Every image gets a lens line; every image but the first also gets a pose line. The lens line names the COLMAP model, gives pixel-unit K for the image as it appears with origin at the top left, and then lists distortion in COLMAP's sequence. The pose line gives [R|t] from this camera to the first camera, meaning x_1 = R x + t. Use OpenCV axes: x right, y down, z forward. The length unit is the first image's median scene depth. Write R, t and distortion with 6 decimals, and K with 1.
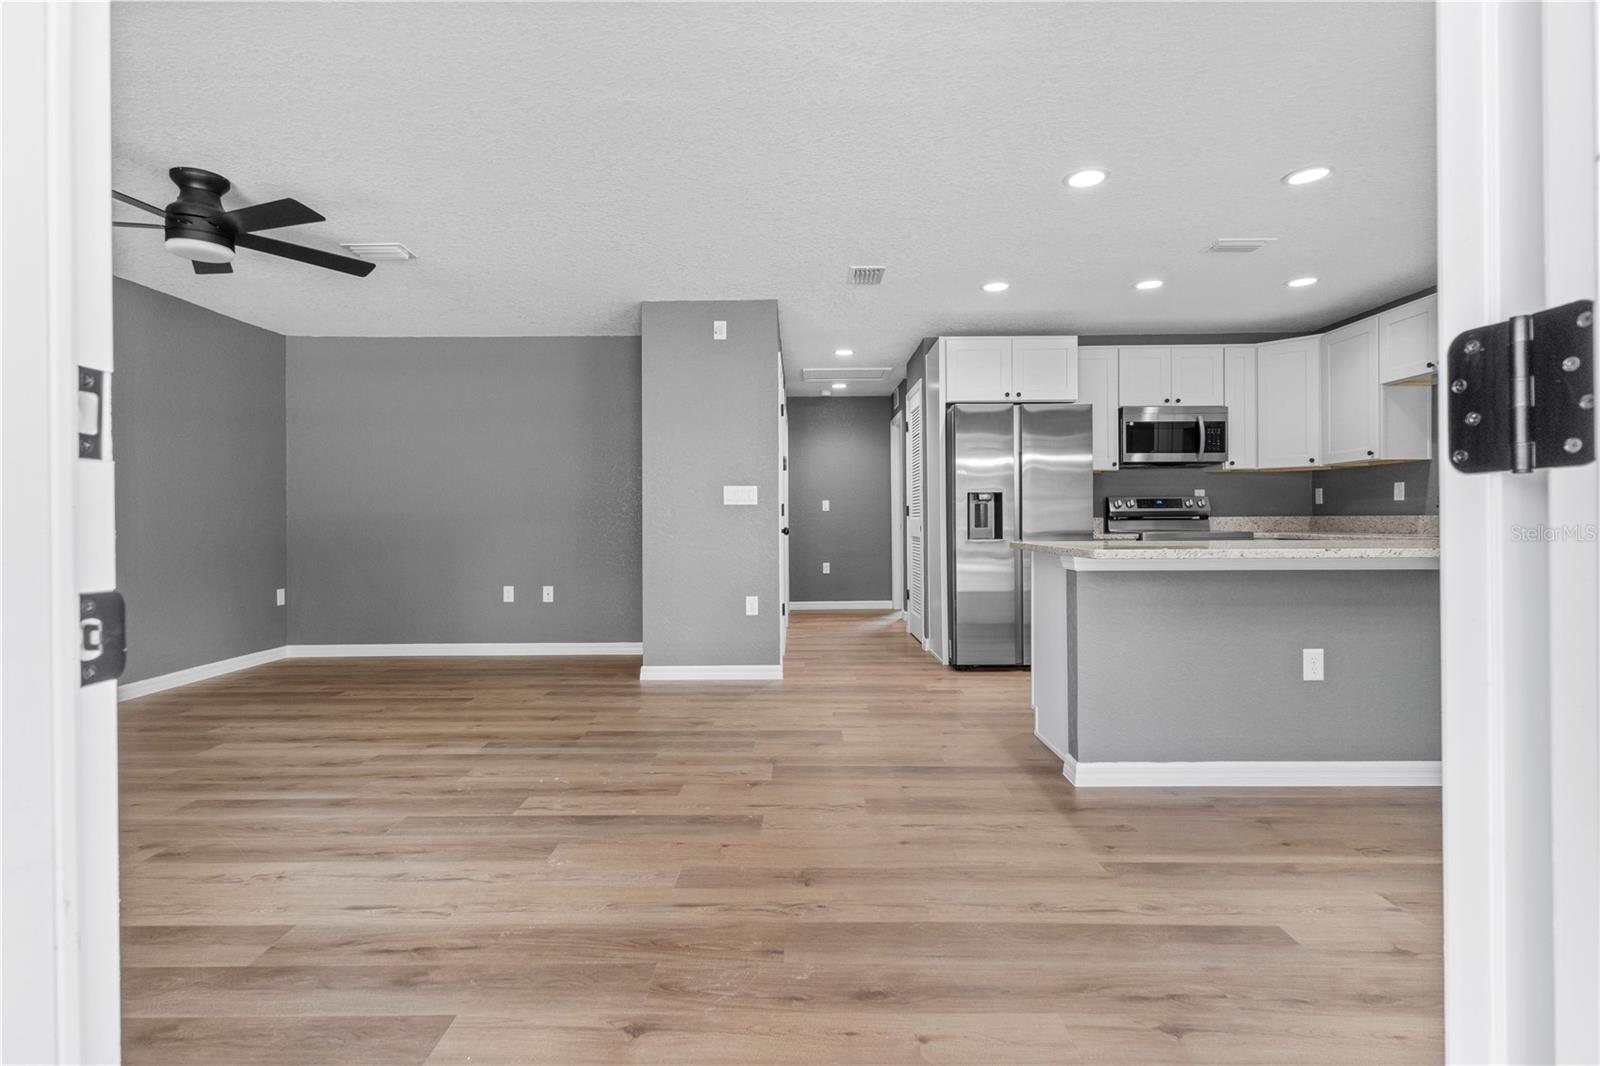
lens RADIAL K [[780.7, 0, 794.4], [0, 780.7, 525.5], [0, 0, 1]] dist [0.000908, -0.000159]
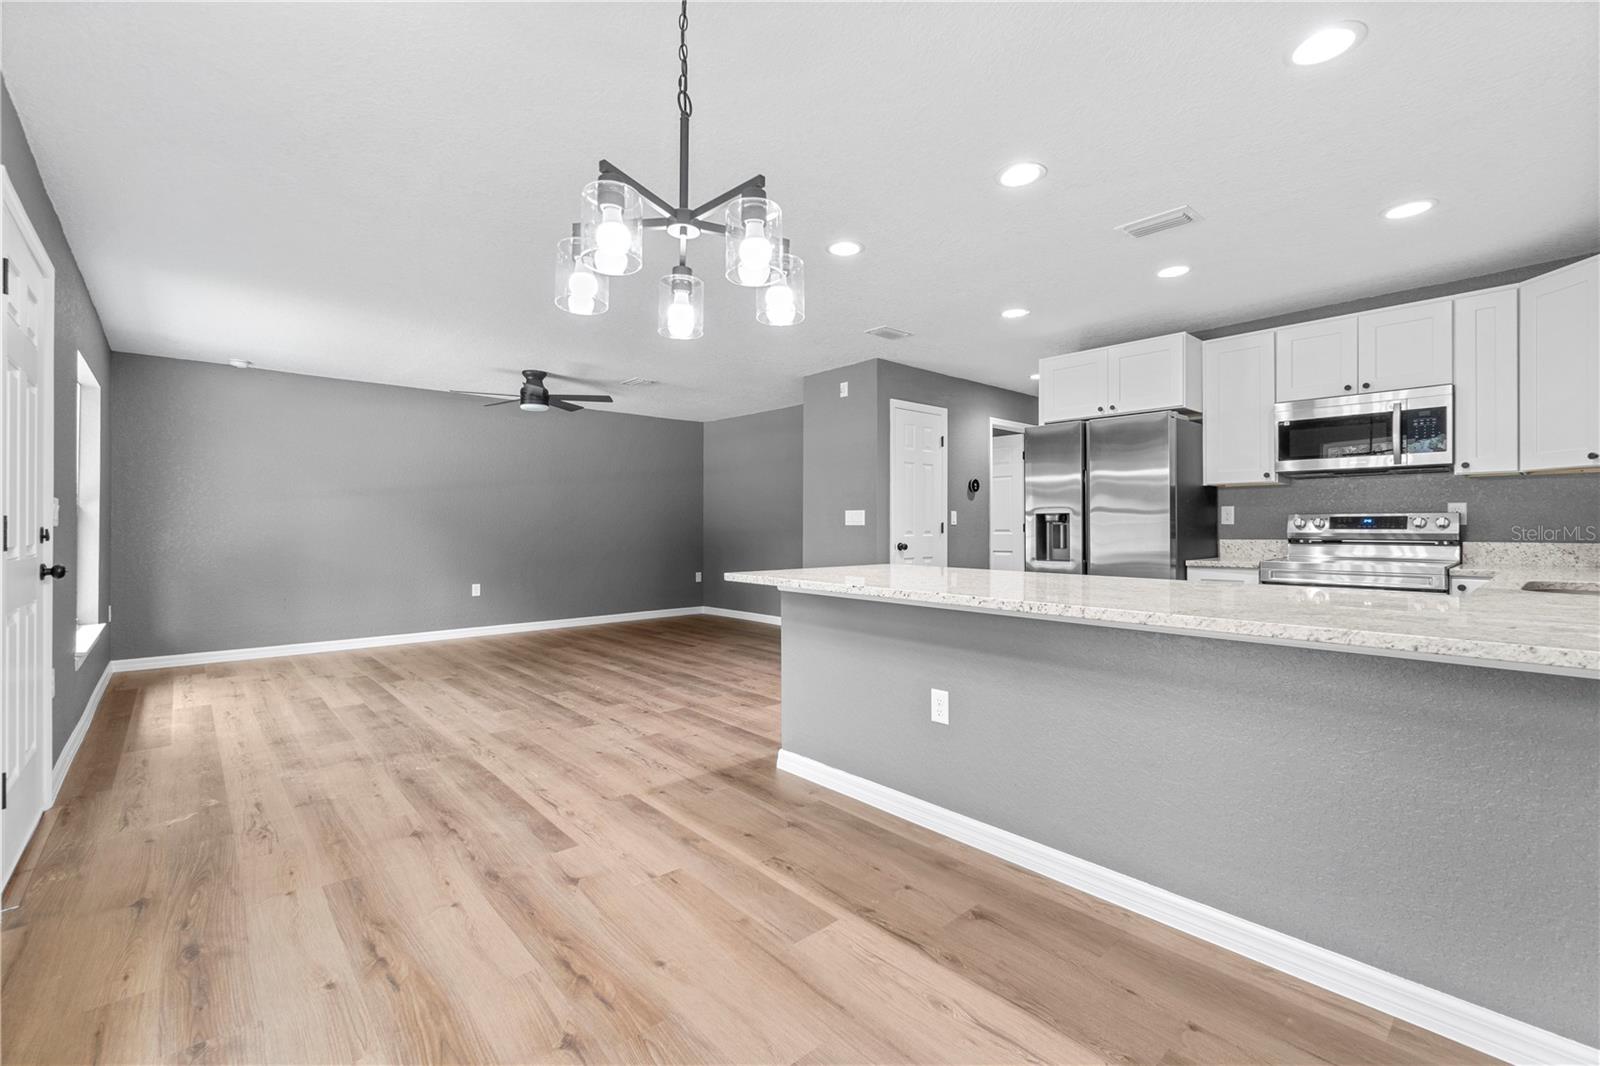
lens RADIAL K [[693.4, 0, 793.7], [0, 693.4, 522.7], [0, 0, 1]] dist [-0.003287, 0.000188]
pose [[0.669934, 0.002528, -0.742416, 0.782810], [-0.007306, 0.999968, -0.003187, -0.029460], [0.742384, 0.007559, 0.669932, 0.193489]]
